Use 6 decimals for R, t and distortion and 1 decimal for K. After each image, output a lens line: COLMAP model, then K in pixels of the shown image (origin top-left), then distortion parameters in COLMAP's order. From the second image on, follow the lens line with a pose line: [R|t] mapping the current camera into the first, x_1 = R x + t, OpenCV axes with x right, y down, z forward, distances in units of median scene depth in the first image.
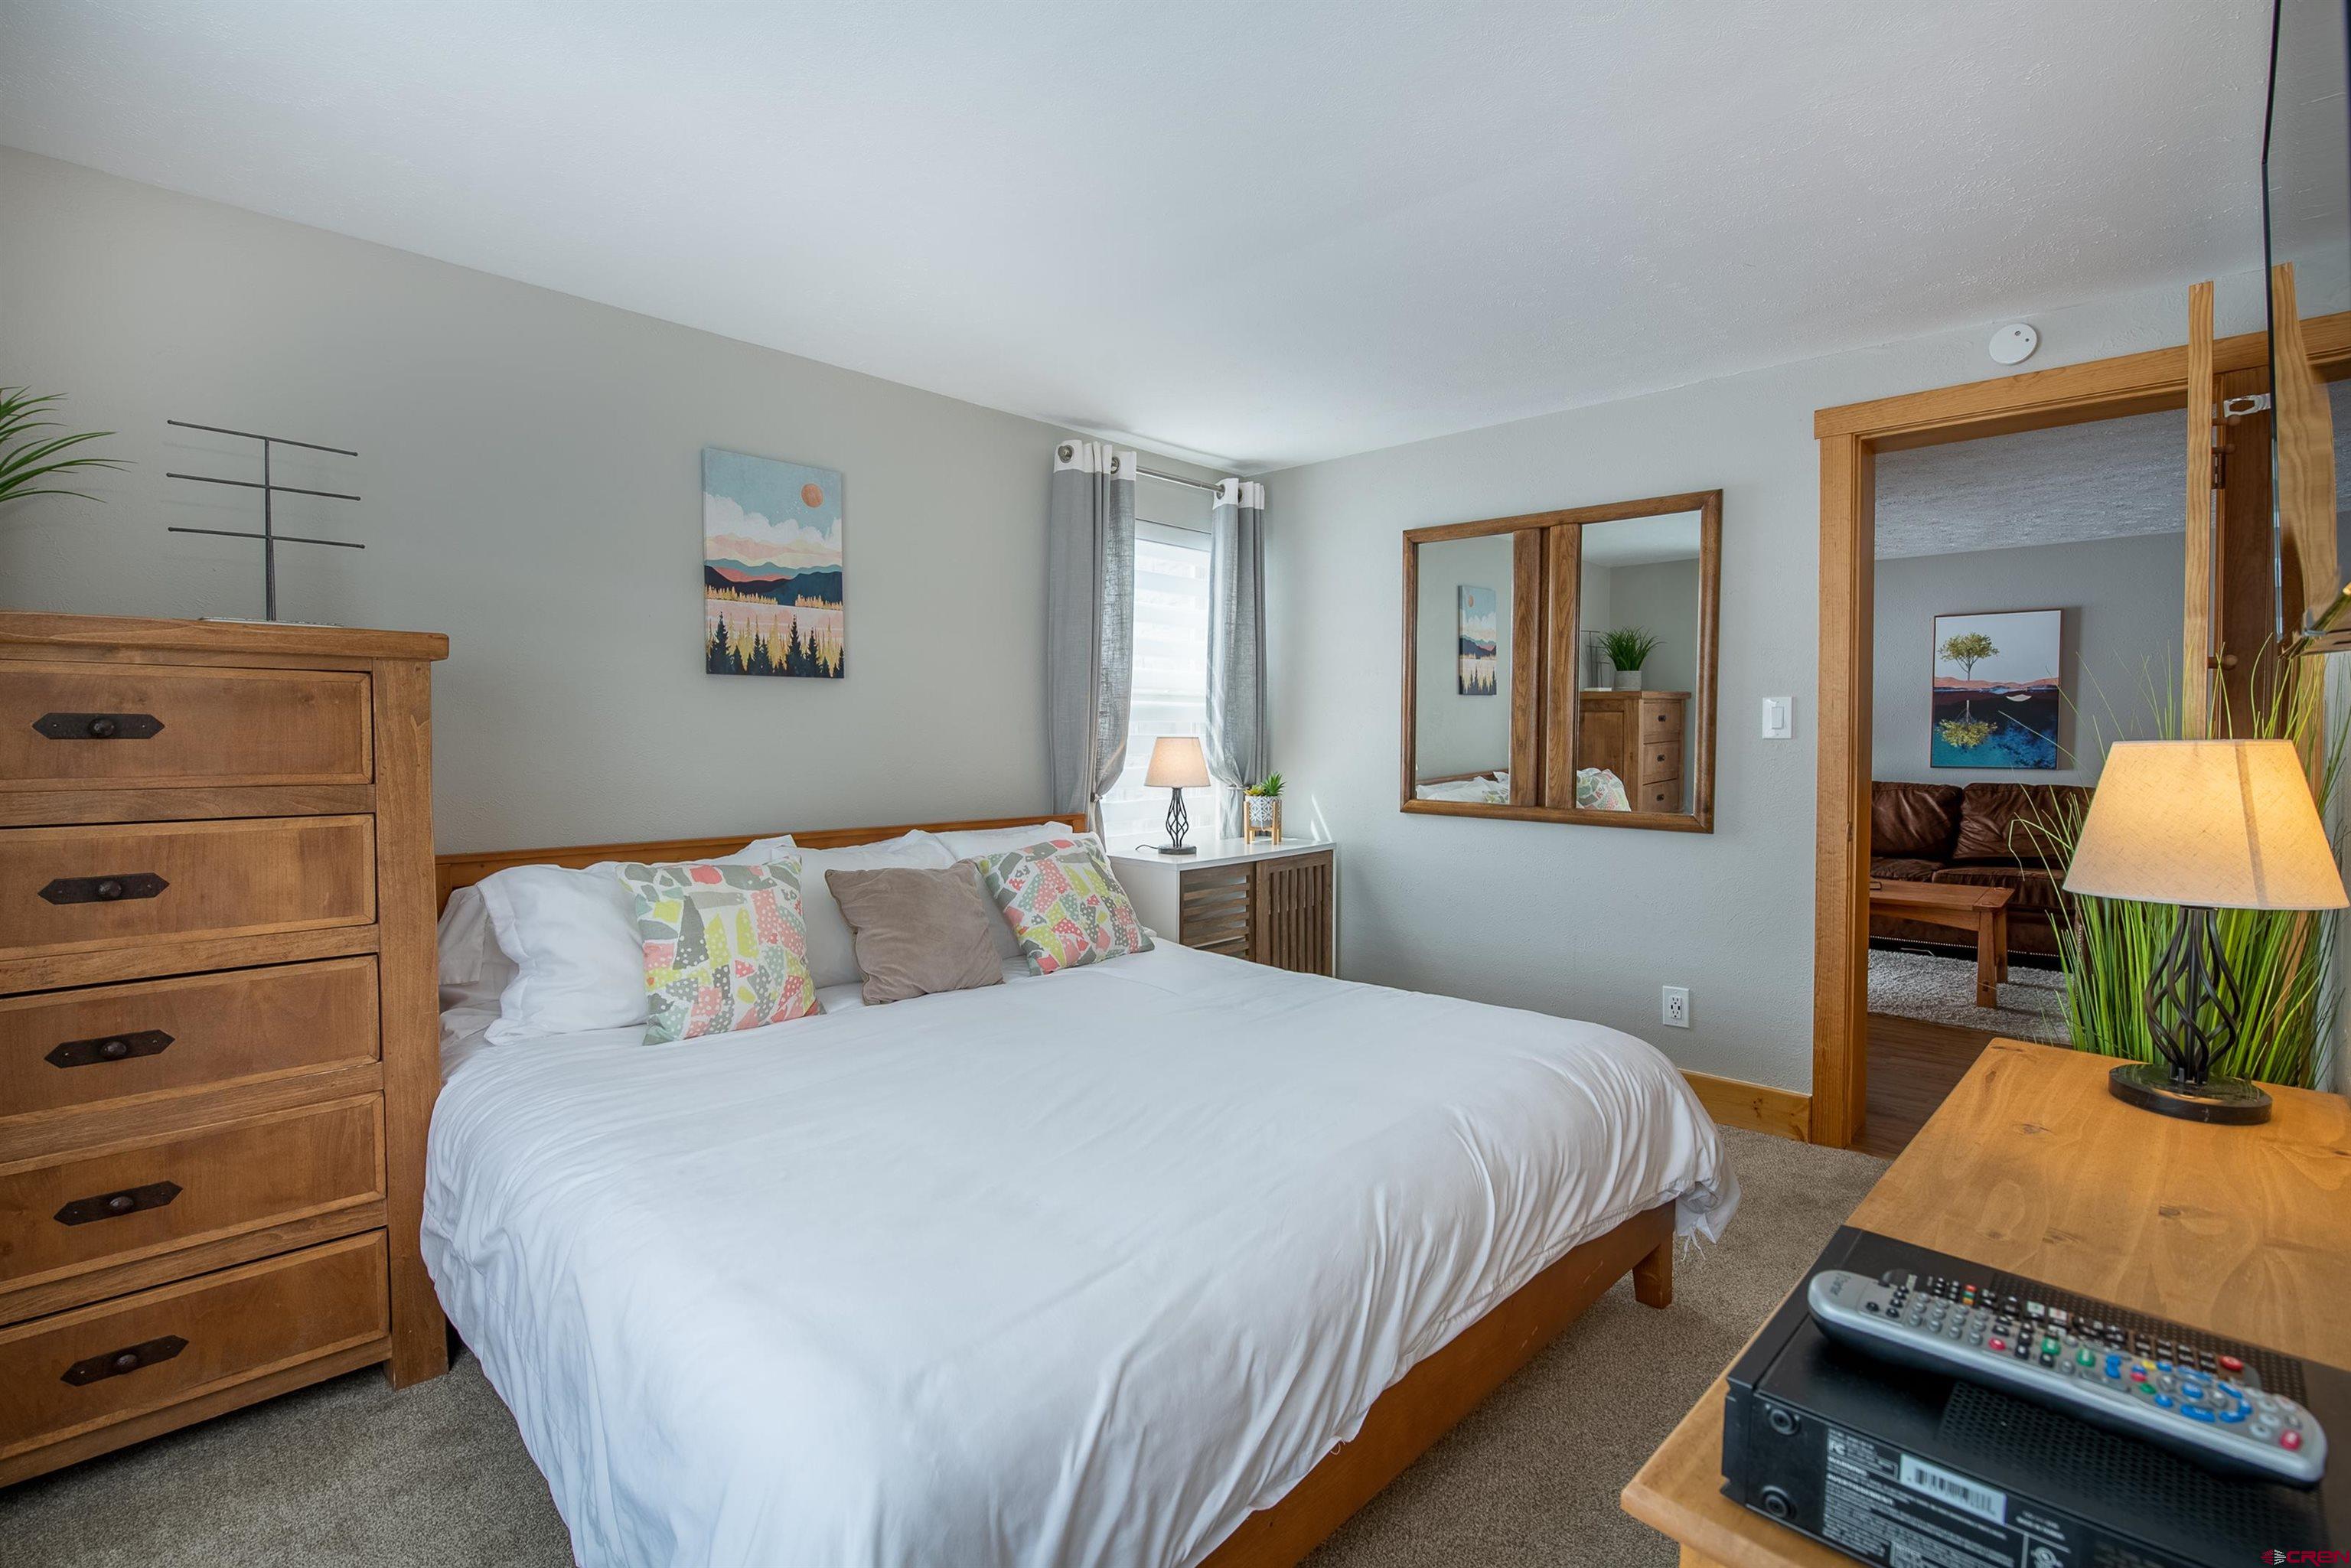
lens RADIAL K [[1081.3, 0, 1175.5], [0, 1081.3, 784.0], [0, 0, 1]] dist [-0.000616, -0.000023]
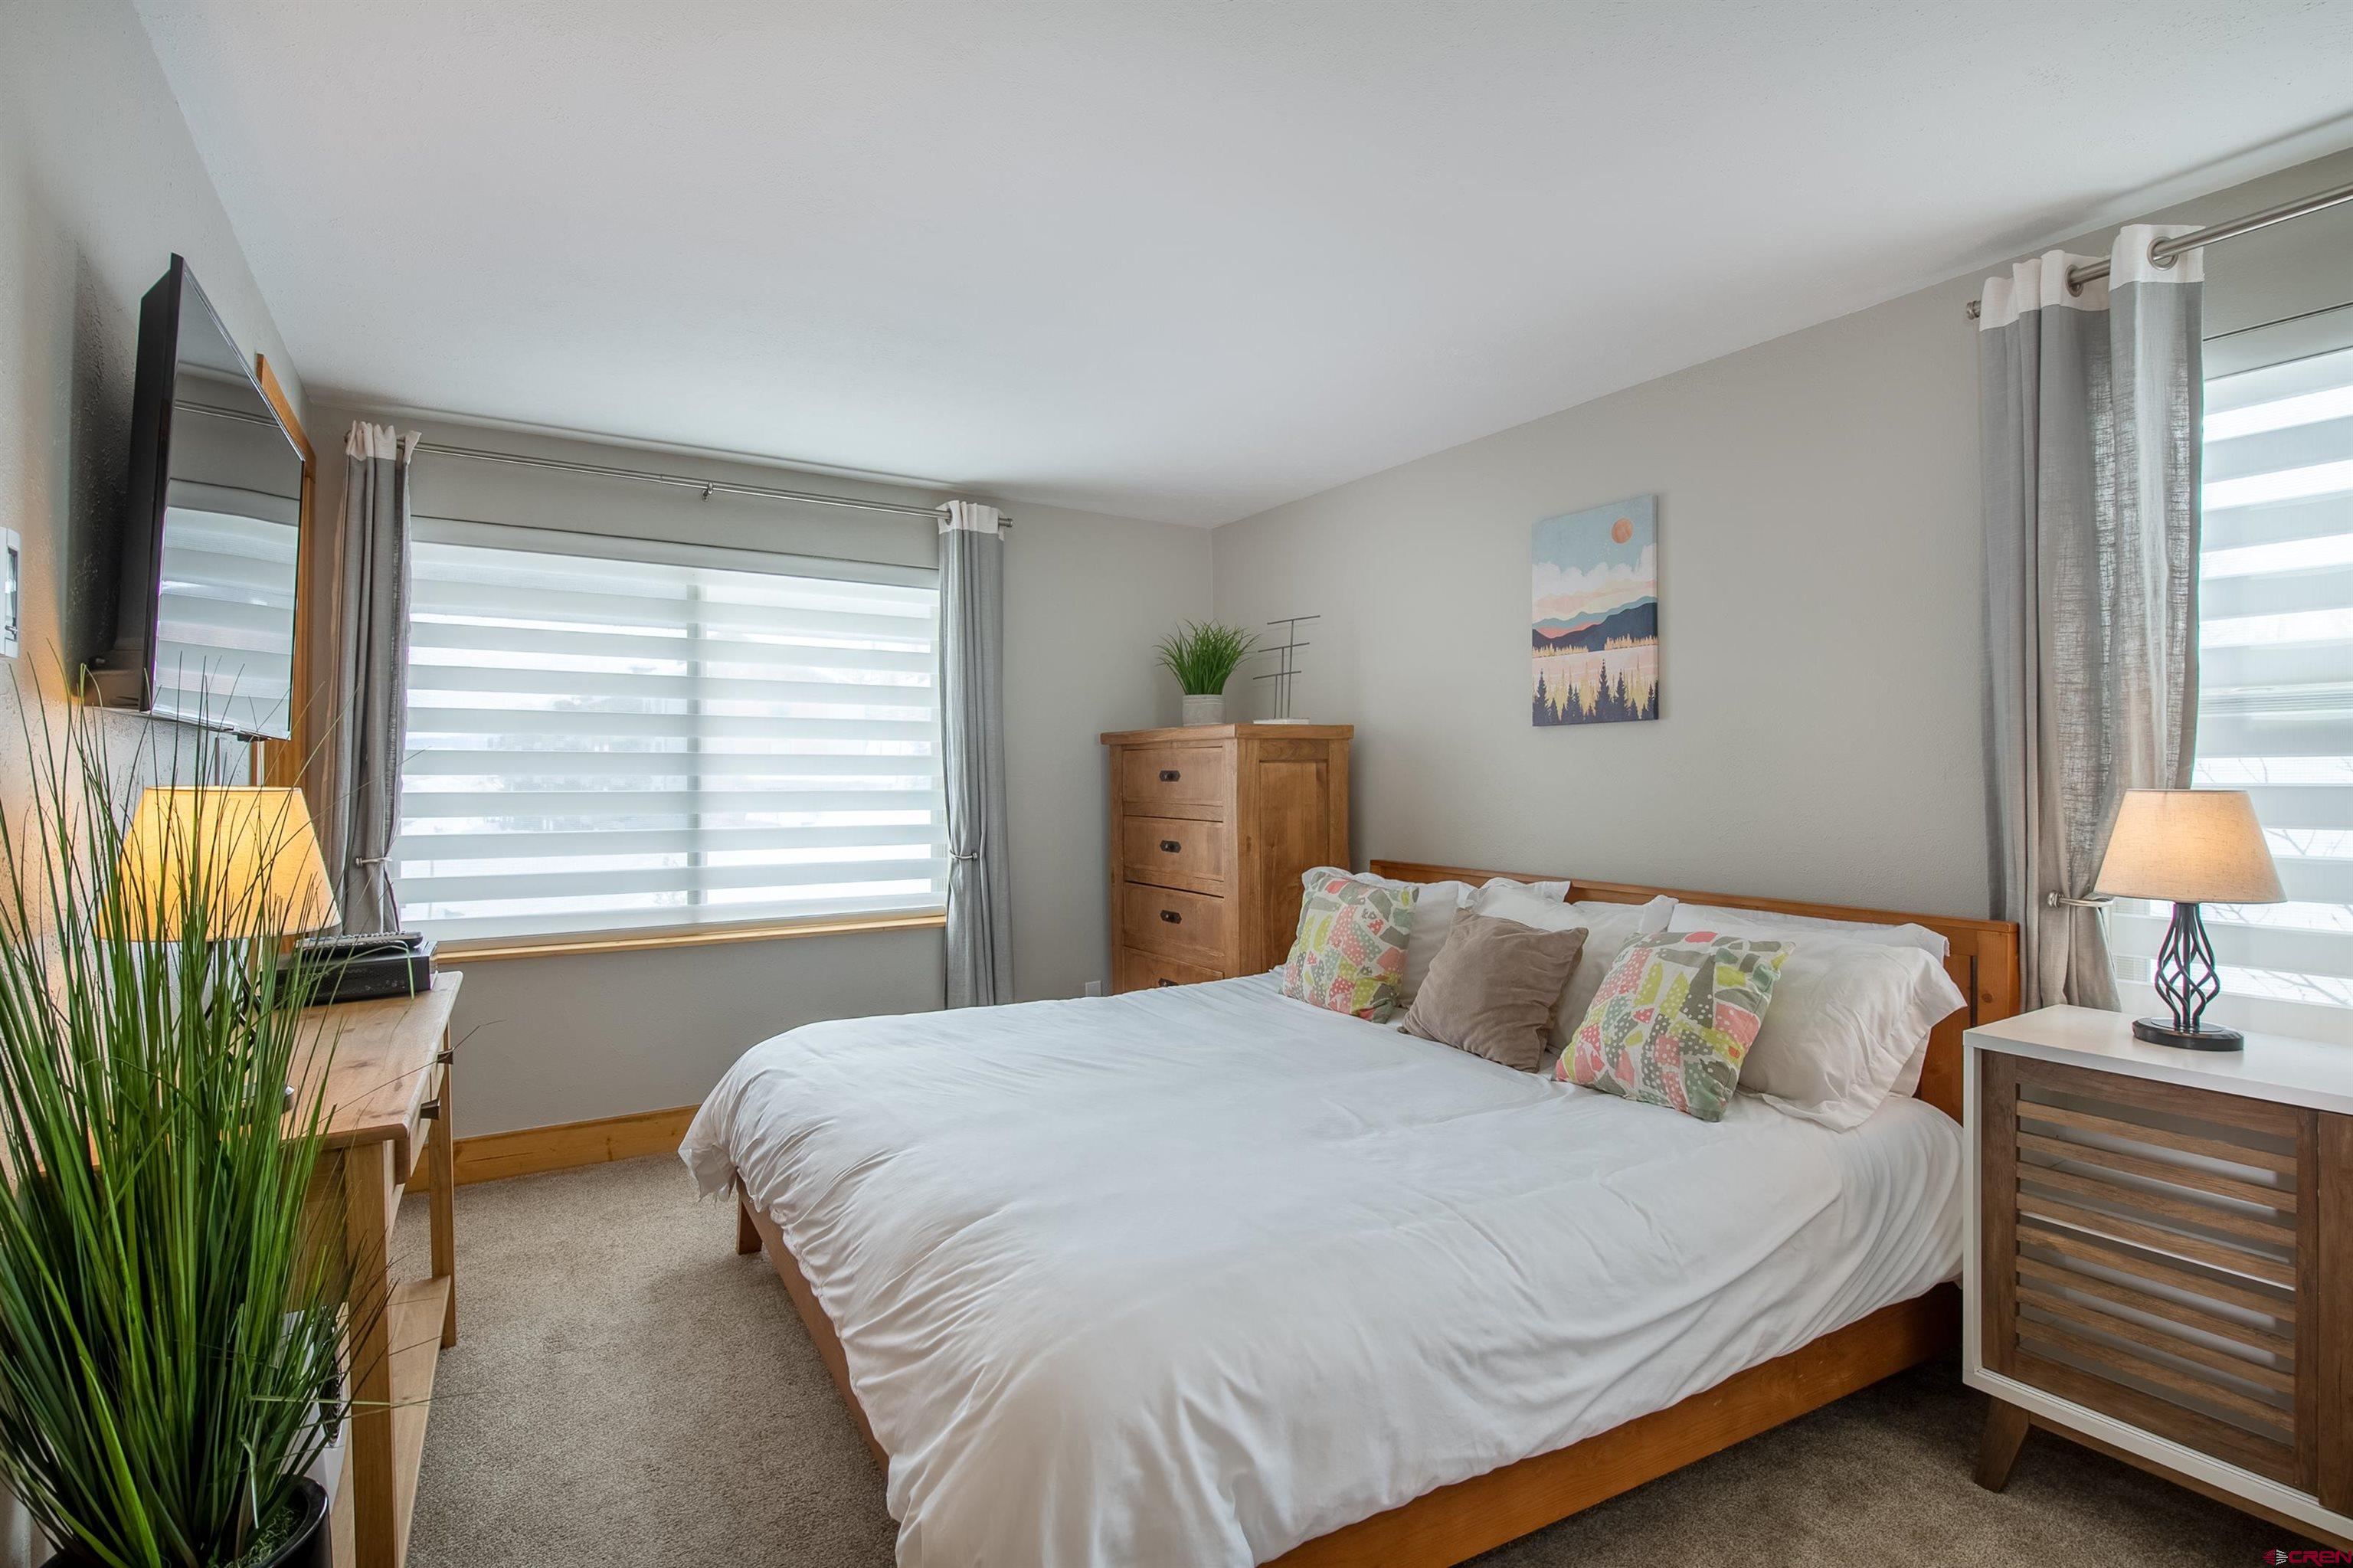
lens RADIAL K [[1095.5, 0, 1176.5], [0, 1095.5, 784.0], [0, 0, 1]] dist [0.001033, 0.000034]
pose [[-0.249017, 0.004462, -0.968489, 0.704945], [-0.047605, 0.998724, 0.016842, -0.042063], [0.967329, 0.050299, -0.248486, 0.880246]]
